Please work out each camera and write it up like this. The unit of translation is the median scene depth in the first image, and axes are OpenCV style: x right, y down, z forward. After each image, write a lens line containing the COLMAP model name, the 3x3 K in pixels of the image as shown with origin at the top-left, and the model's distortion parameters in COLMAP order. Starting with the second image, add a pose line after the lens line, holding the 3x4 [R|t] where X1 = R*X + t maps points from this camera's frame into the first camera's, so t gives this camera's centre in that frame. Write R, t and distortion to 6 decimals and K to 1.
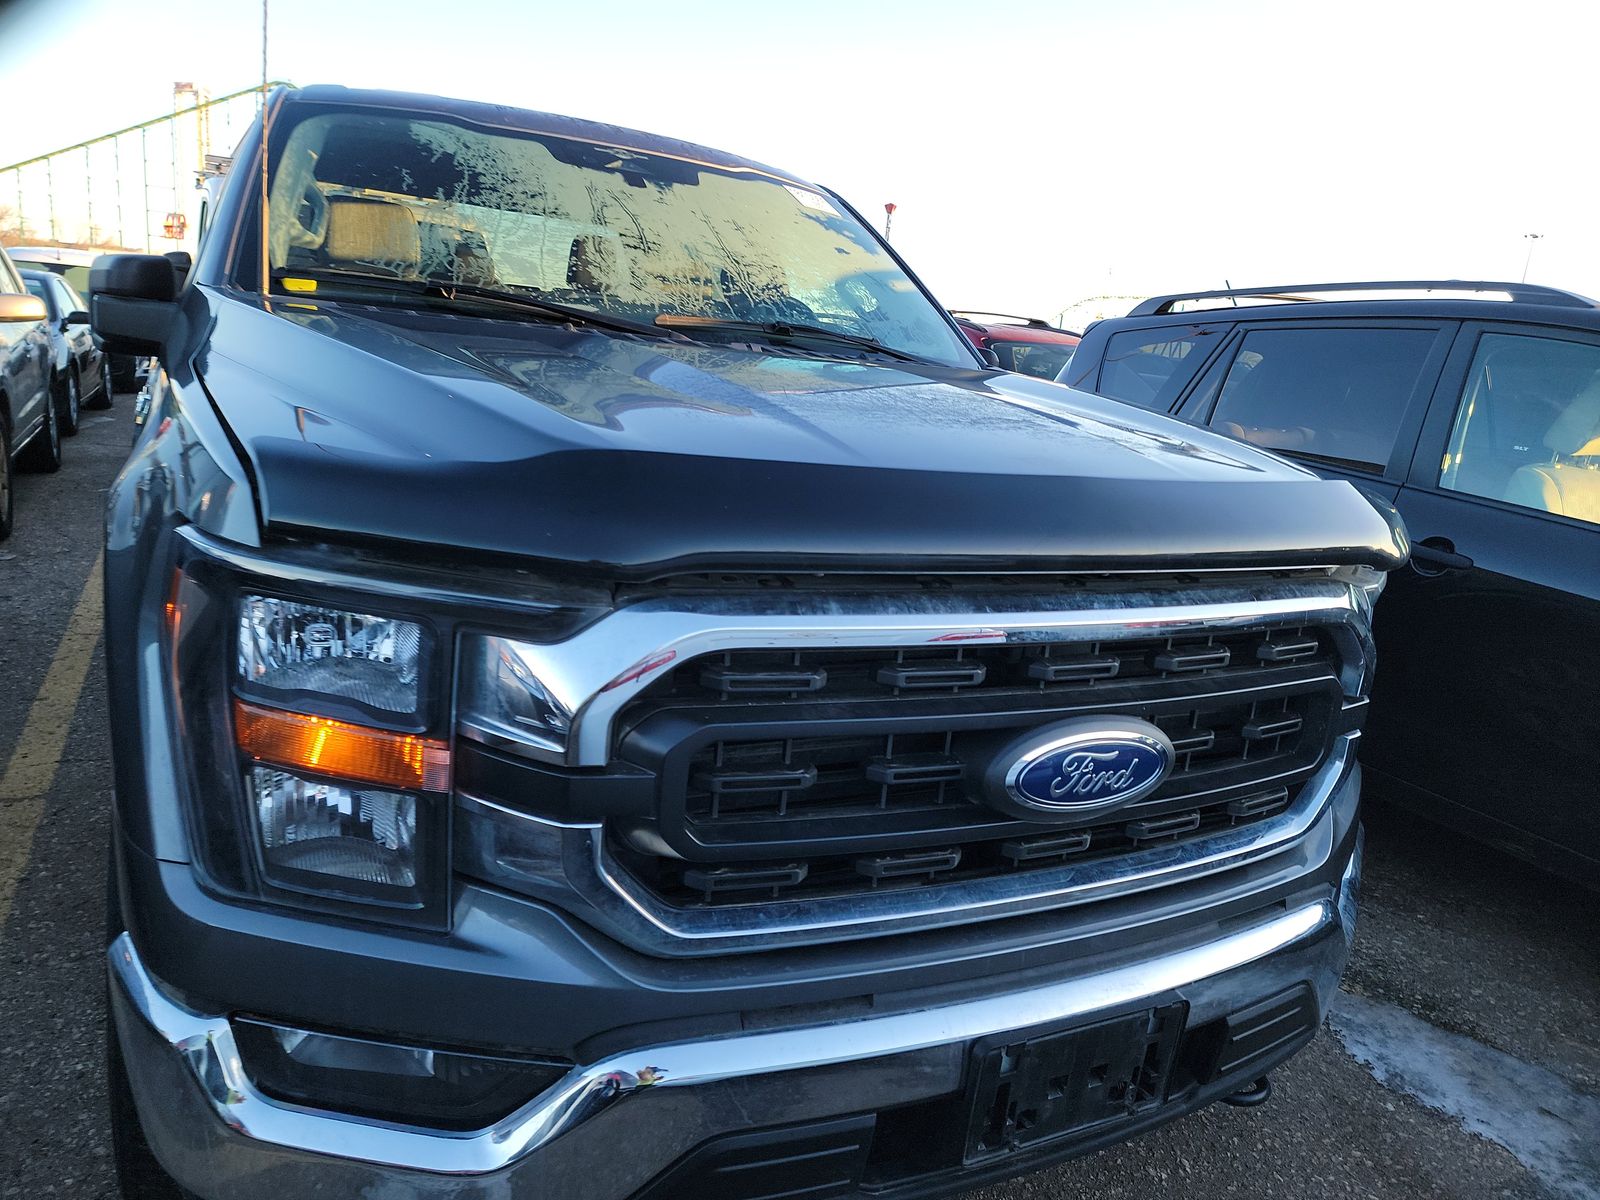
lens RADIAL K [[1095.5, 0, 795.2], [0, 1095.5, 590.9], [0, 0, 1]] dist [0.086698, -0.056229]
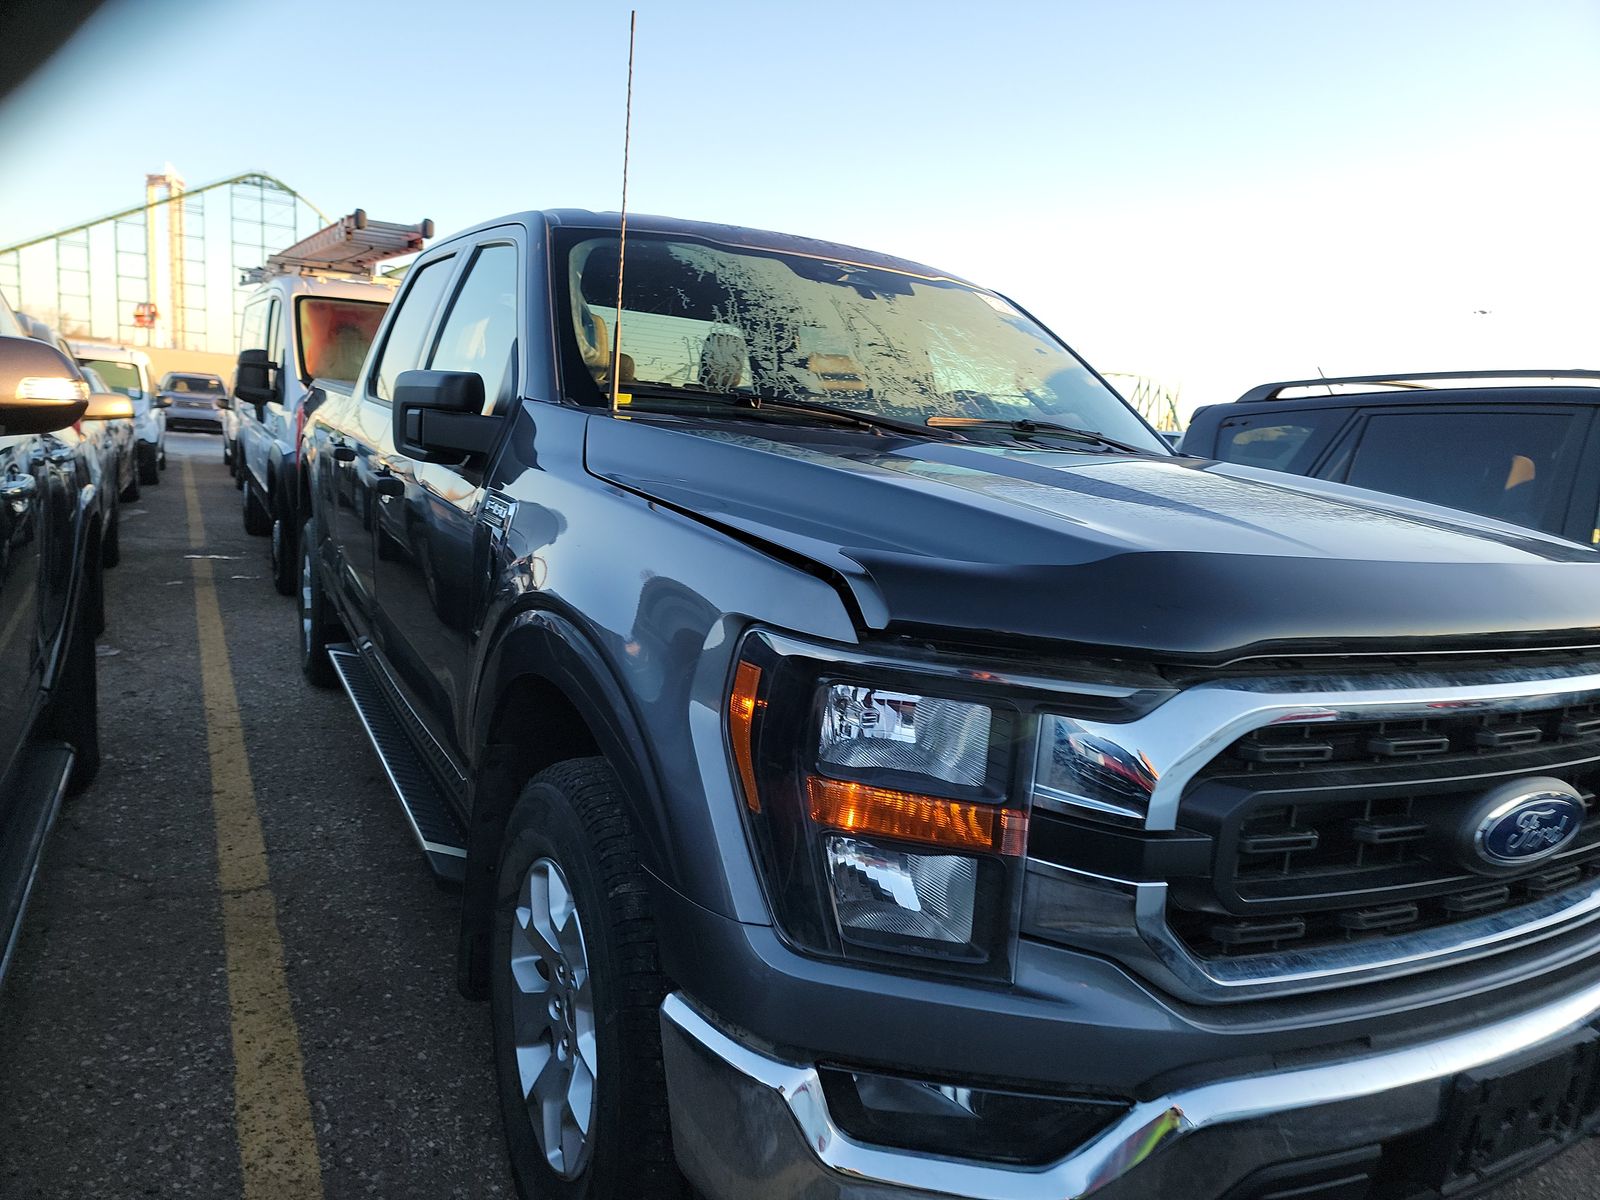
lens RADIAL K [[1095.5, 0, 813.8], [0, 1095.5, 607.3], [0, 0, 1]] dist [0.086698, -0.056229]
pose [[0.998989, -0.020548, 0.039992, -0.470680], [0.022677, 0.998309, -0.053531, -0.013331], [-0.038825, 0.054384, 0.997765, -0.107358]]
